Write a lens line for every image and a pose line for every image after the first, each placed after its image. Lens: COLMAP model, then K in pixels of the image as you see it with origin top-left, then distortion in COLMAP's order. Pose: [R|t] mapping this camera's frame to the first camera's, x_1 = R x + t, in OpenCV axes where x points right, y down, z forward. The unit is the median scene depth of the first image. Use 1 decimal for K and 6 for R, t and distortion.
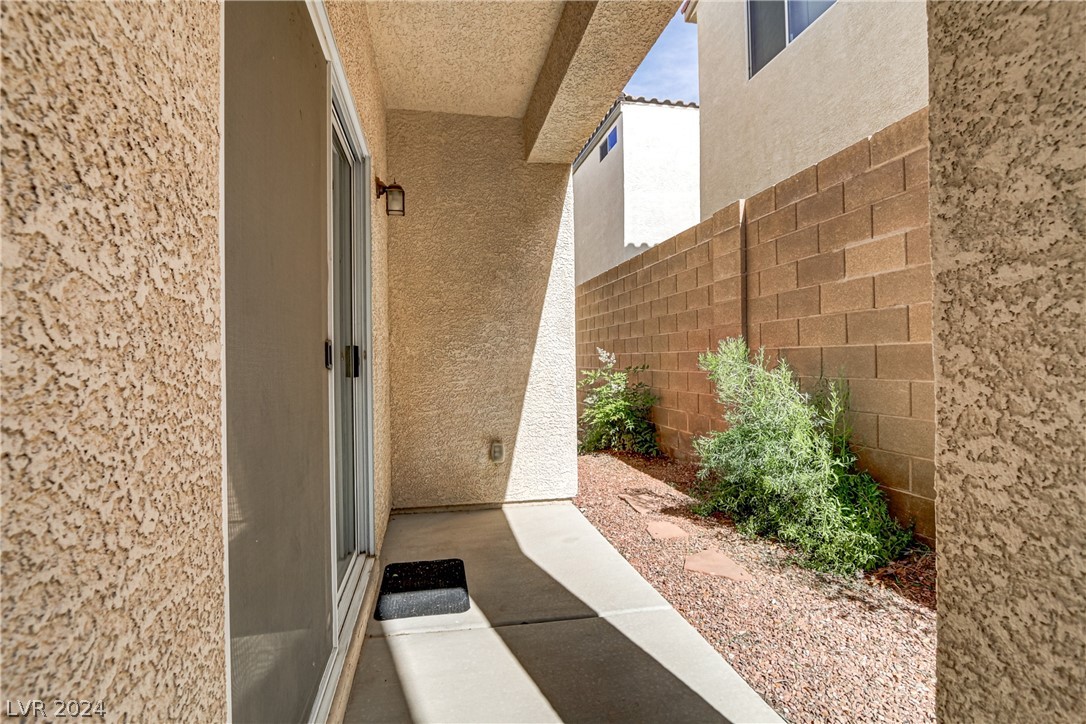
lens RADIAL K [[494.4, 0, 521.8], [0, 494.4, 359.0], [0, 0, 1]] dist [-0.013147, 0.000080]
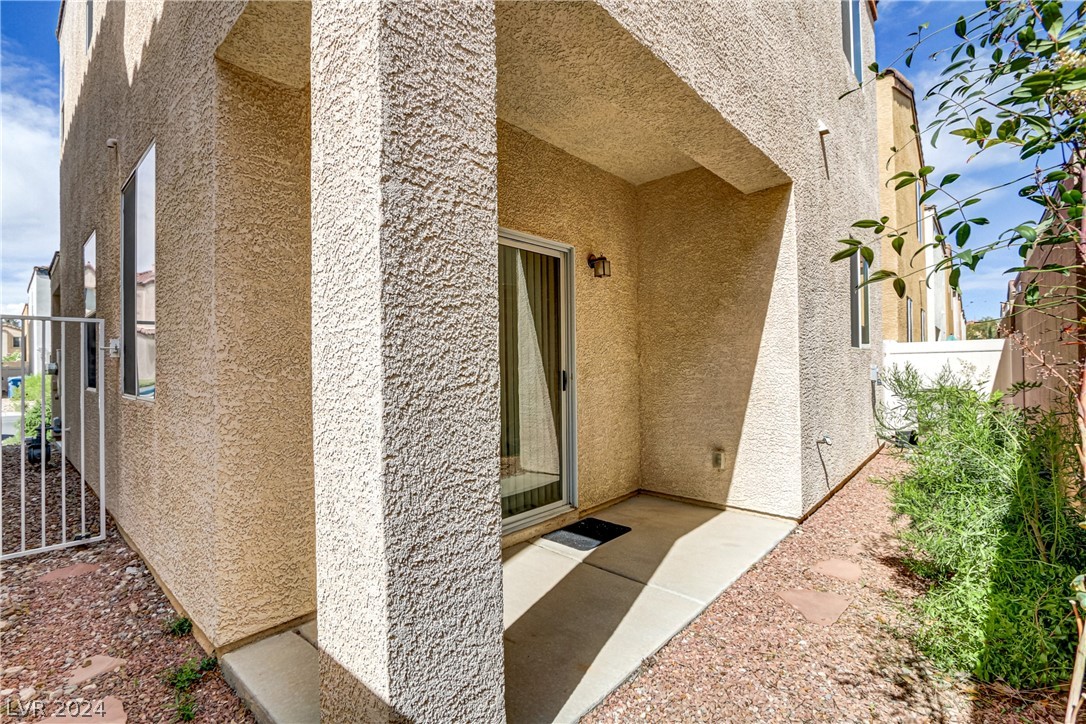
lens RADIAL K [[494.4, 0, 539.9], [0, 494.4, 356.6], [0, 0, 1]] dist [-0.013147, 0.000080]
pose [[0.588614, -0.005065, -0.808398, 0.633971], [0.008110, 0.999967, -0.000361, -0.050917], [0.808374, -0.006344, 0.588636, 0.005387]]
